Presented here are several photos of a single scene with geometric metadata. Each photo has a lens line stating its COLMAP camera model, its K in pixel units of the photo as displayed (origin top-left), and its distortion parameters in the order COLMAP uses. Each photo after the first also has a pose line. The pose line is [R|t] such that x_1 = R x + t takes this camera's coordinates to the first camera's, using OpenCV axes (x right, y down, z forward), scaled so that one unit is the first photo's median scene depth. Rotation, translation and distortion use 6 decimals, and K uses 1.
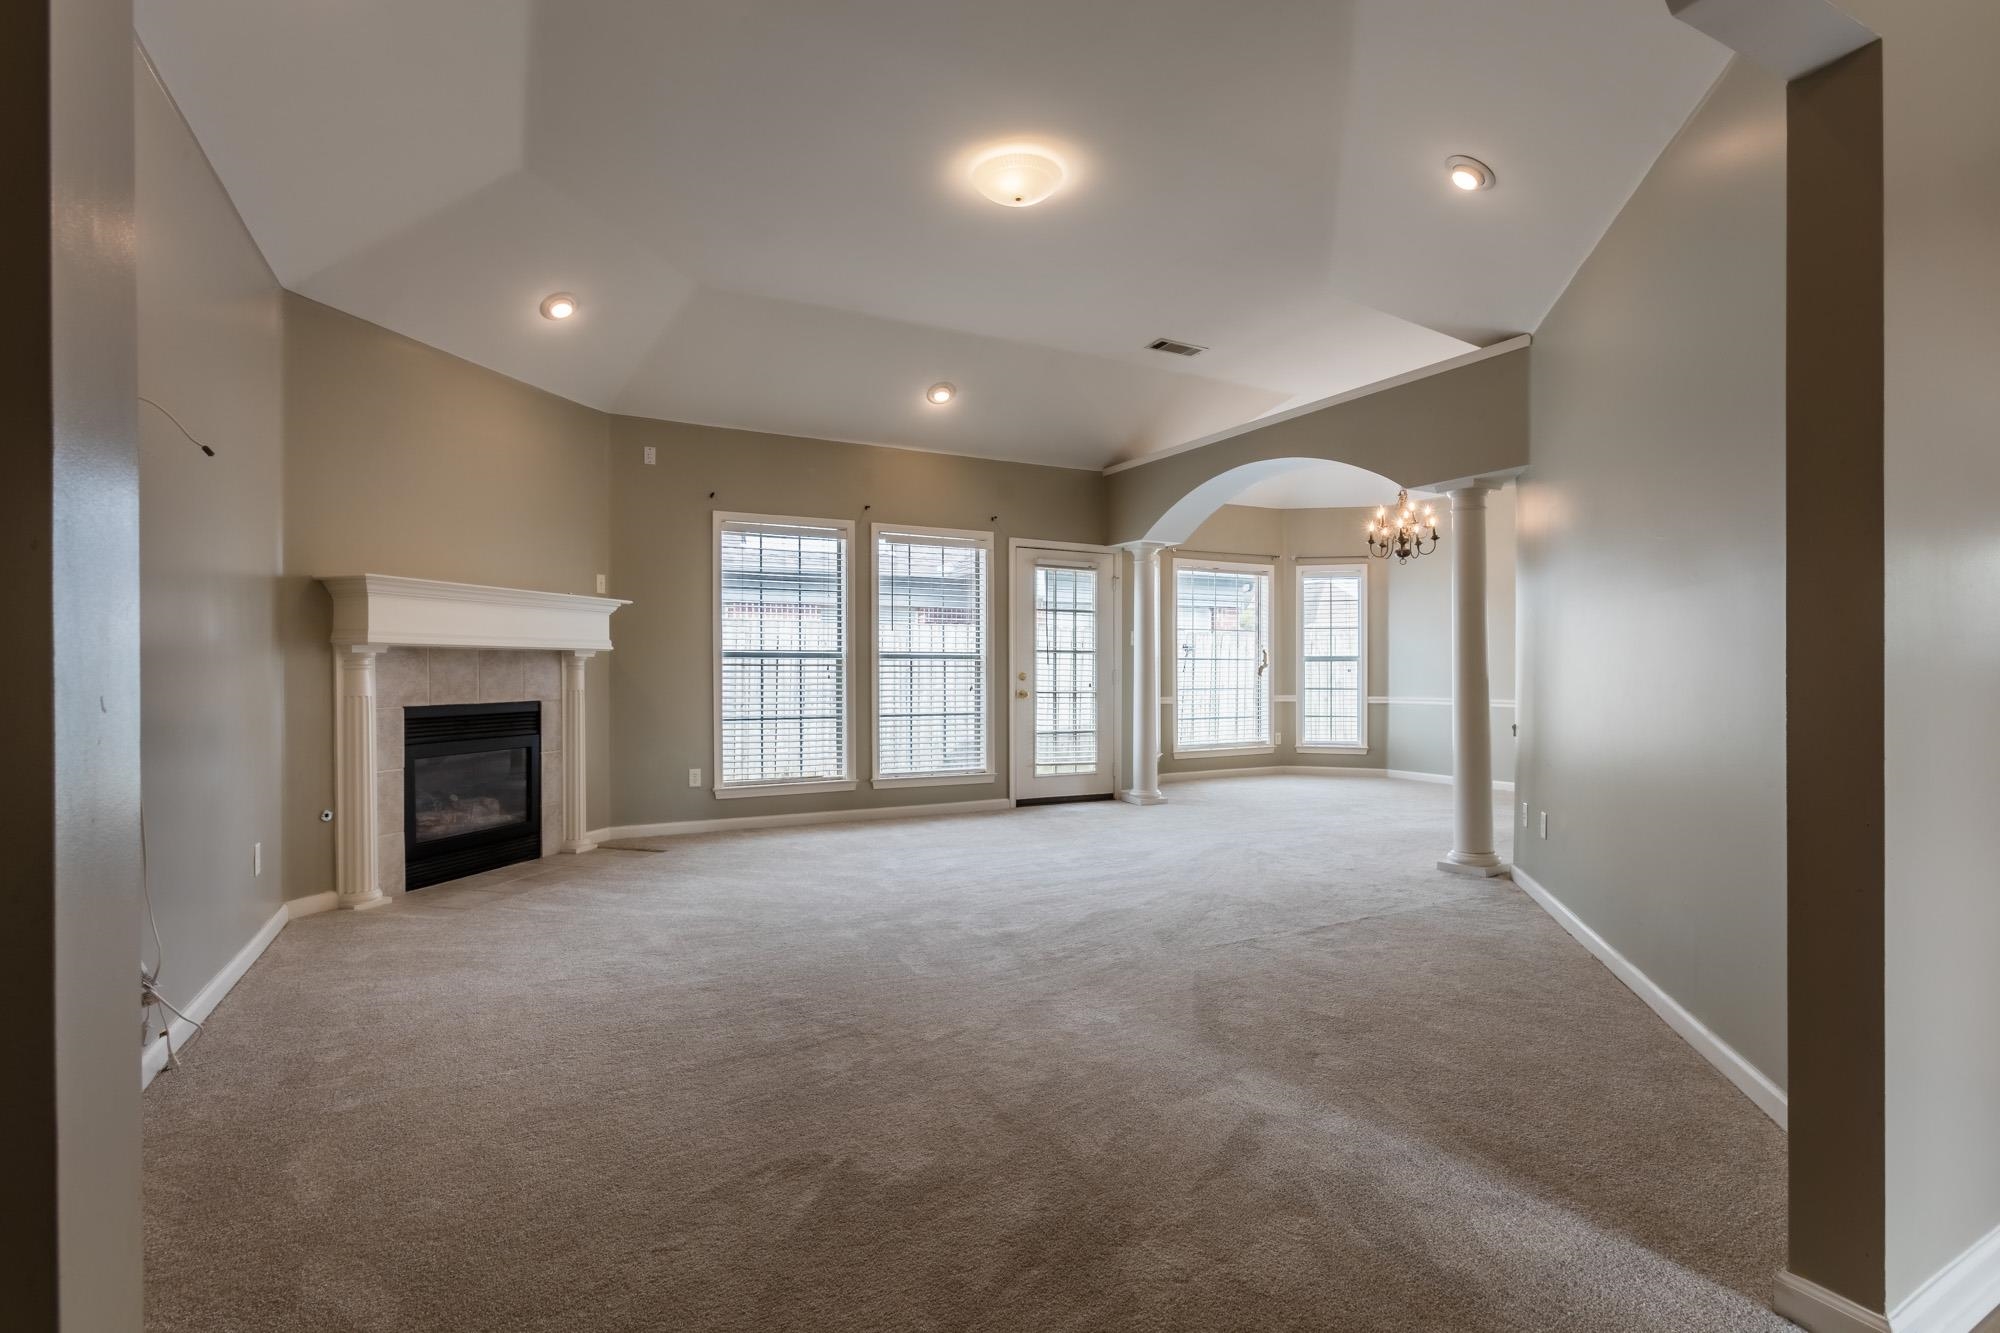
lens RADIAL K [[953.8, 0, 1001.3], [0, 953.8, 671.3], [0, 0, 1]] dist [-0.016311, 0.018936]
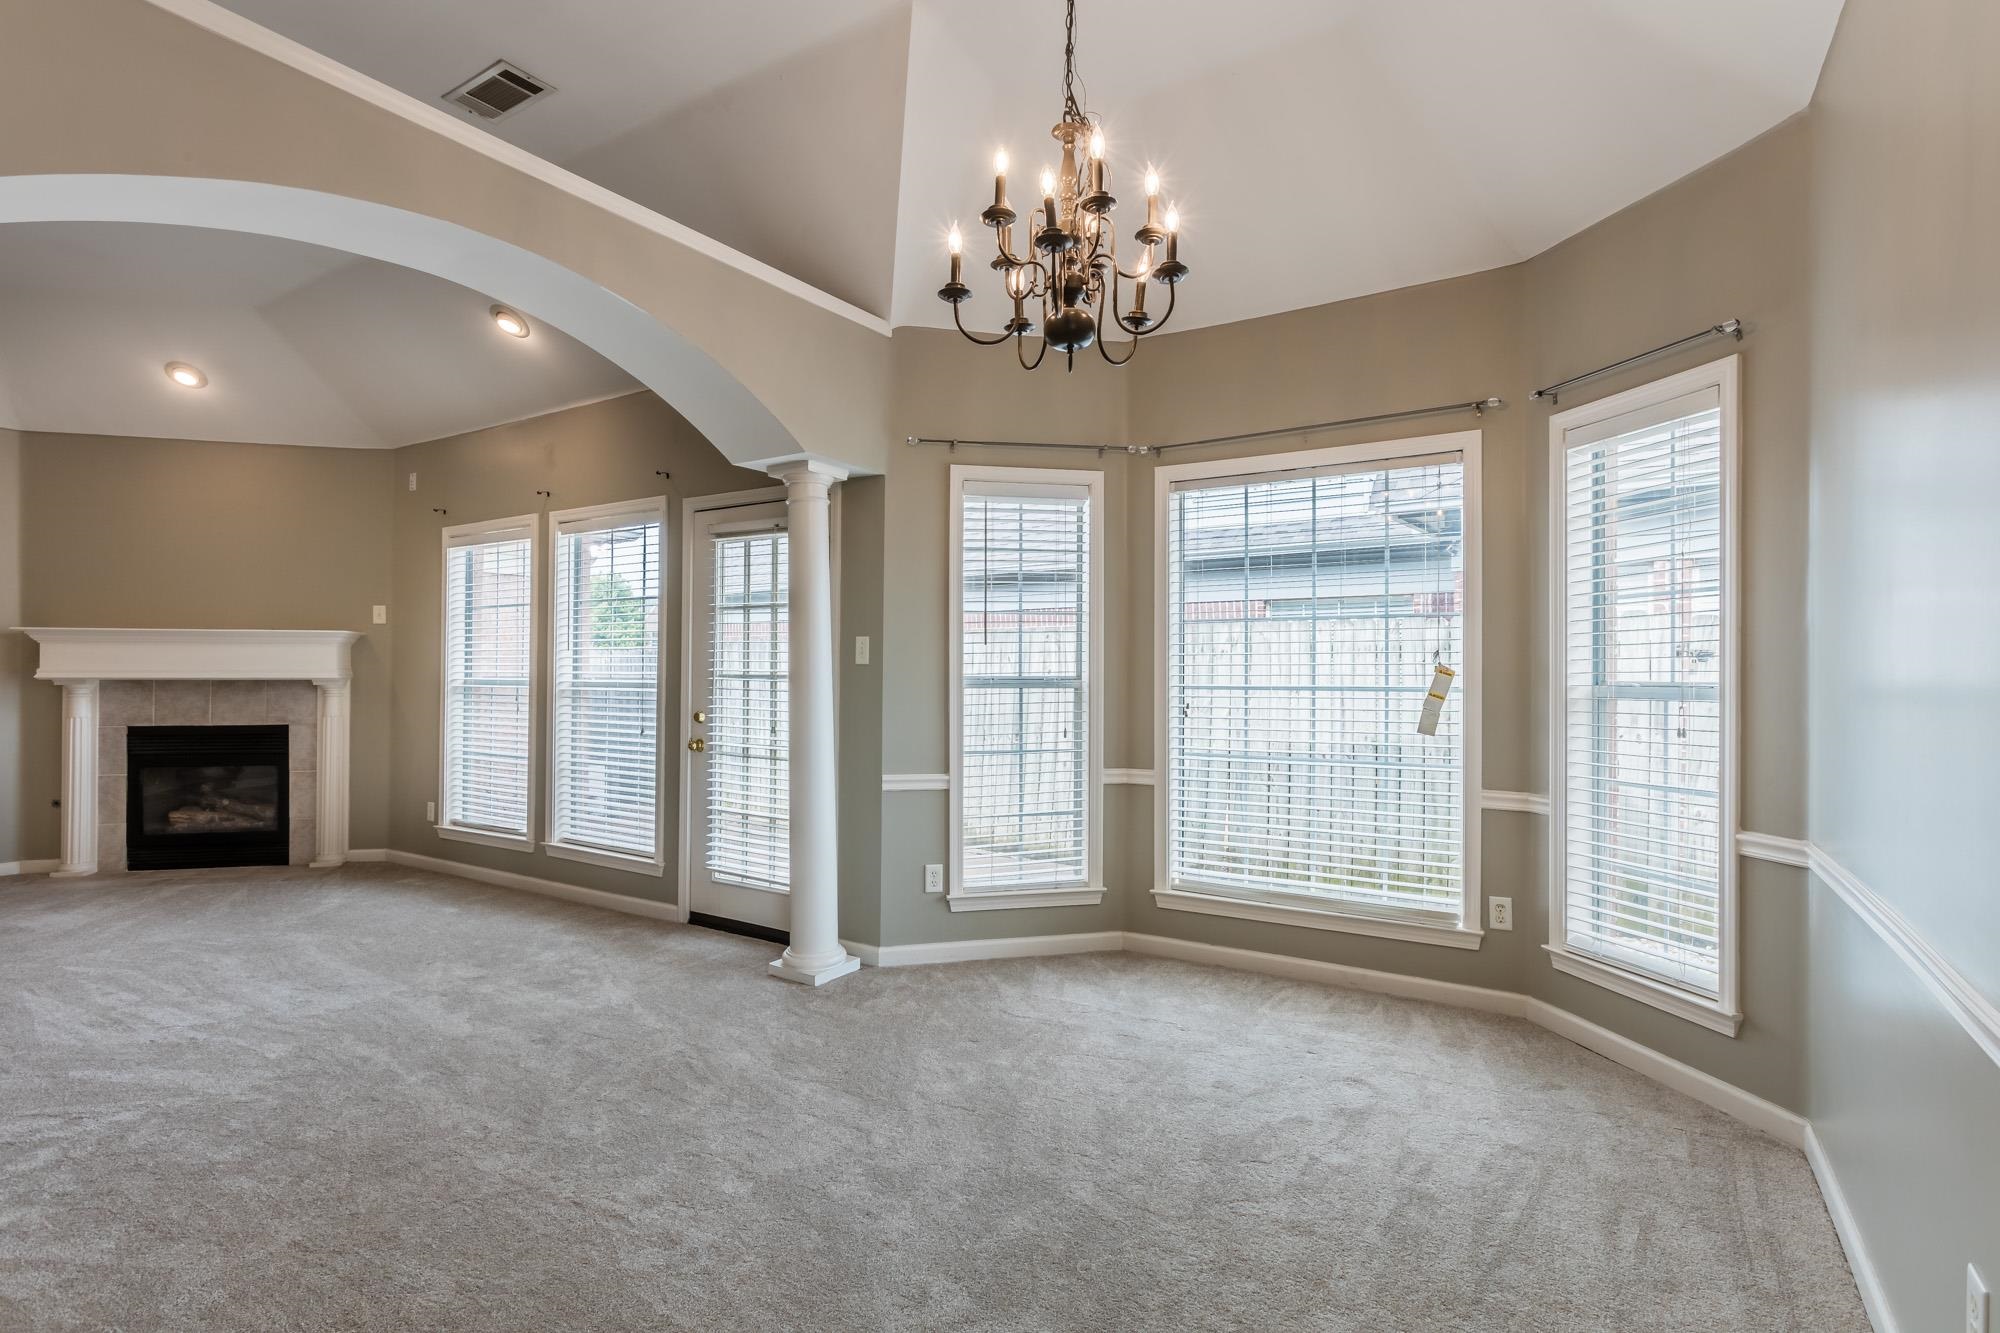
lens RADIAL K [[970.4, 0, 1000.0], [0, 970.4, 666.5], [0, 0, 1]] dist [-0.000492, 0.000464]
pose [[0.483964, -0.005071, -0.875073, 0.902337], [-0.003668, 0.999963, -0.007823, -0.031188], [0.875080, 0.006995, 0.483927, 1.152001]]
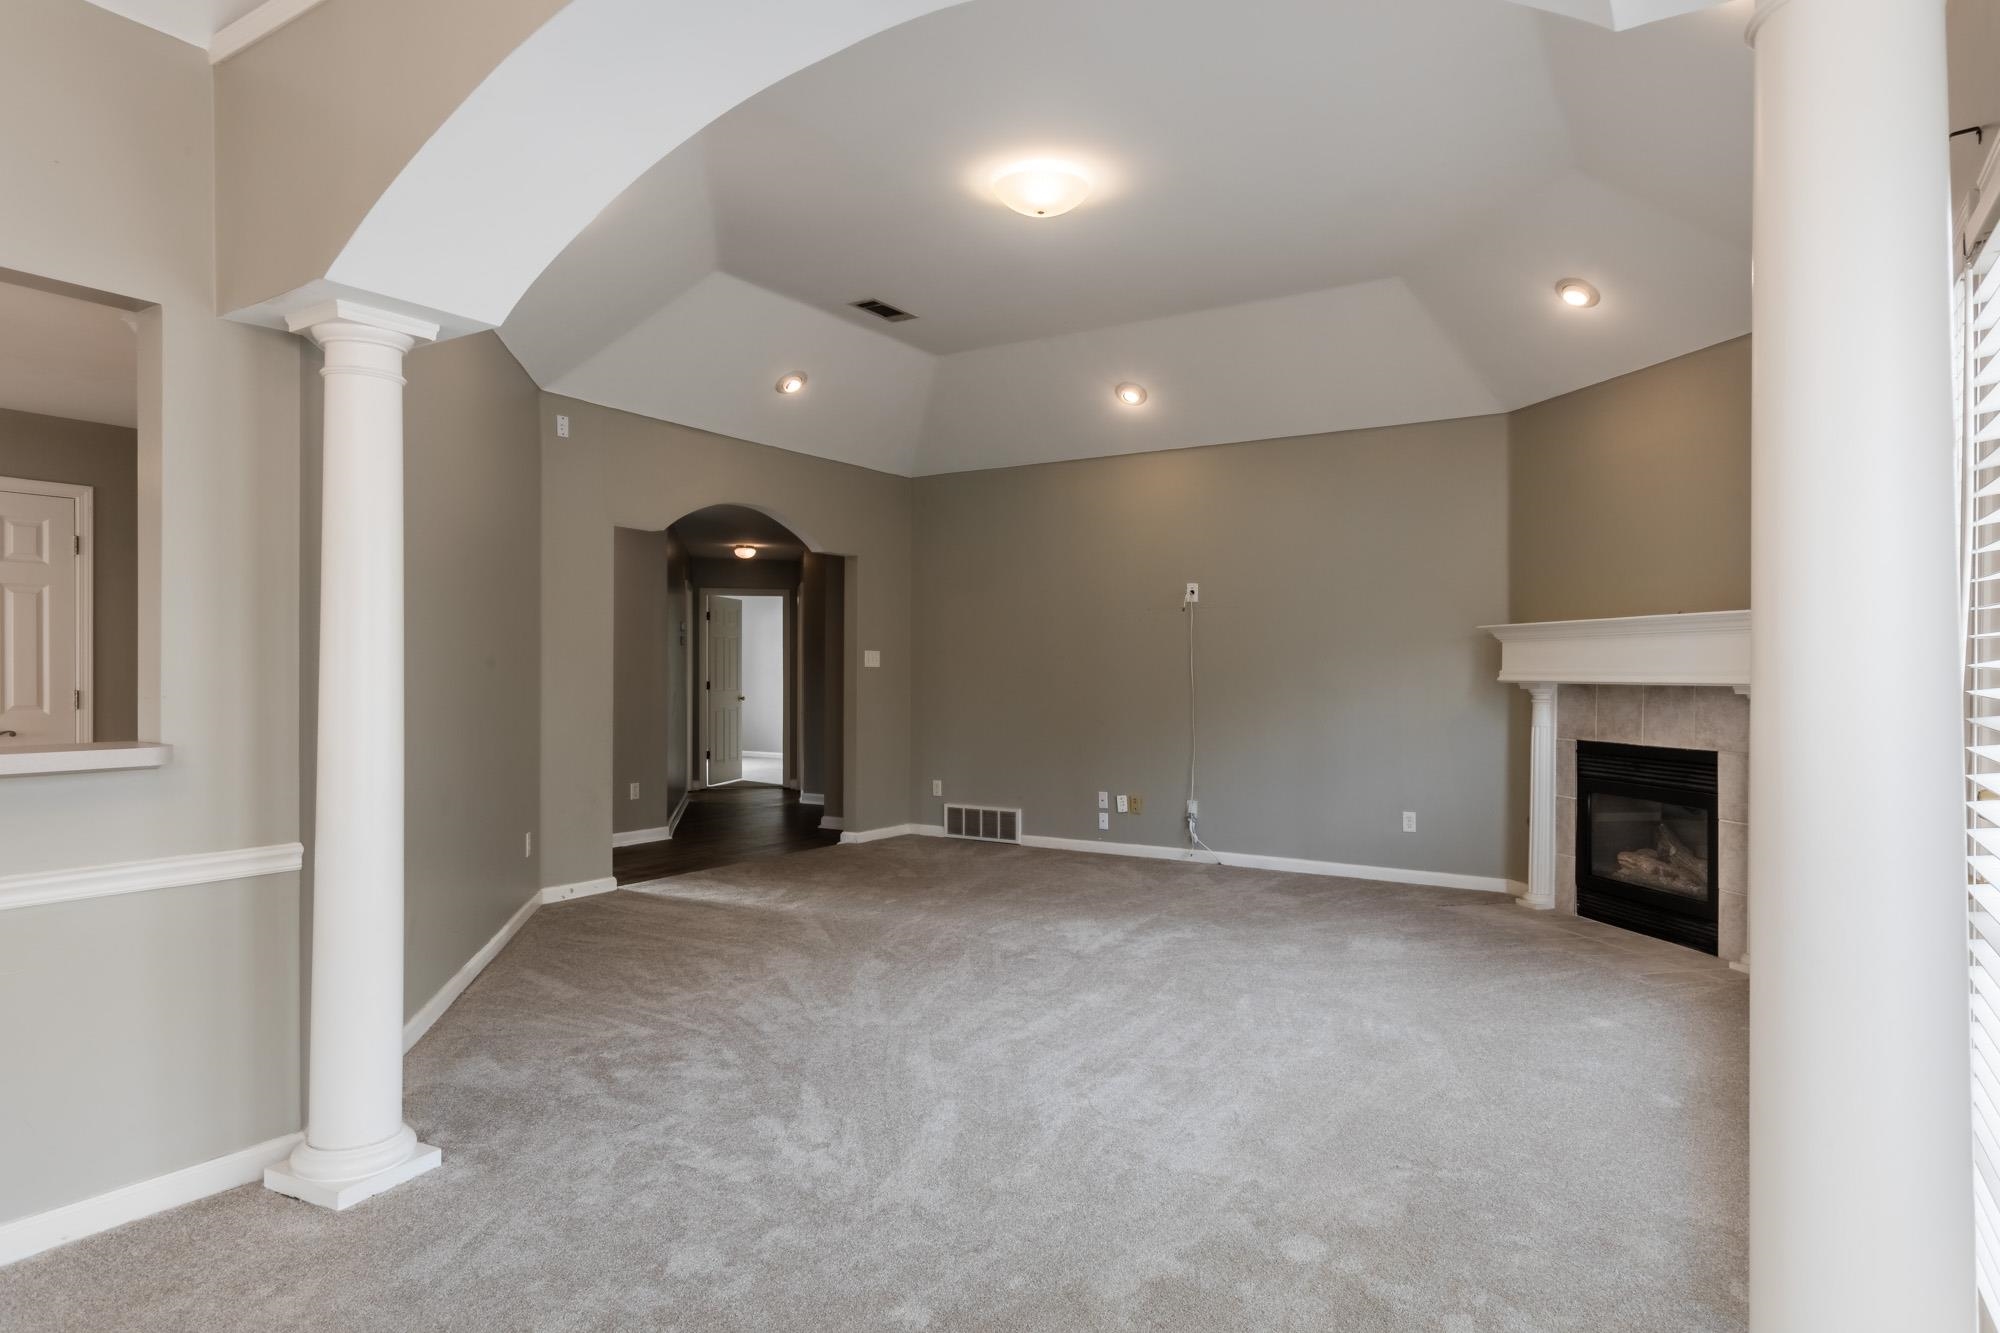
lens RADIAL K [[1145.4, 0, 1015.2], [0, 1145.4, 673.2], [0, 0, 1]] dist [-0.019722, 0.025942]
pose [[-0.869106, -0.003847, -0.494611, 0.454311], [-0.006156, 0.999976, 0.003040, -0.031034], [0.494588, 0.005686, -0.869109, 1.483685]]
